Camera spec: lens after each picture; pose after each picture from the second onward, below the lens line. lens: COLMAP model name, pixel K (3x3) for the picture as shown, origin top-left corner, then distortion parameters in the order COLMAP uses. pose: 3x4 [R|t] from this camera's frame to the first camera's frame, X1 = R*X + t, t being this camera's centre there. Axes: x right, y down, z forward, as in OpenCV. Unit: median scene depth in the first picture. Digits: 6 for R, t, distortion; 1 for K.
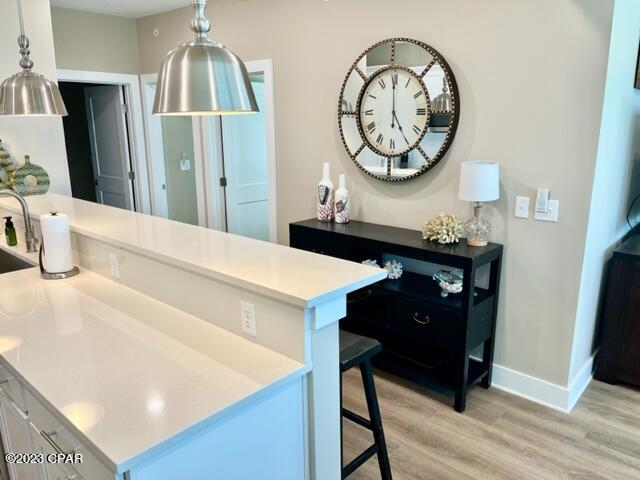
lens RADIAL K [[489.4, 0, 323.4], [0, 489.4, 239.2], [0, 0, 1]] dist [0.059577, -0.096947]
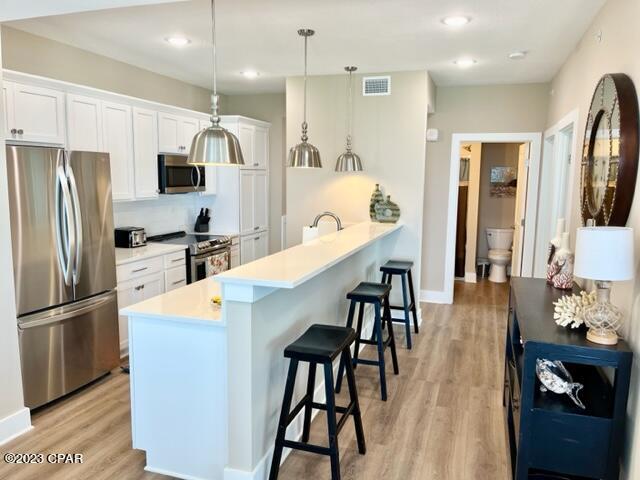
lens RADIAL K [[489.4, 0, 323.4], [0, 489.4, 239.2], [0, 0, 1]] dist [0.059577, -0.096947]
pose [[0.396175, 0.127637, -0.909260, 0.646953], [-0.225336, 0.973521, 0.038476, -0.056444], [0.890095, 0.189645, 0.414446, 0.253836]]
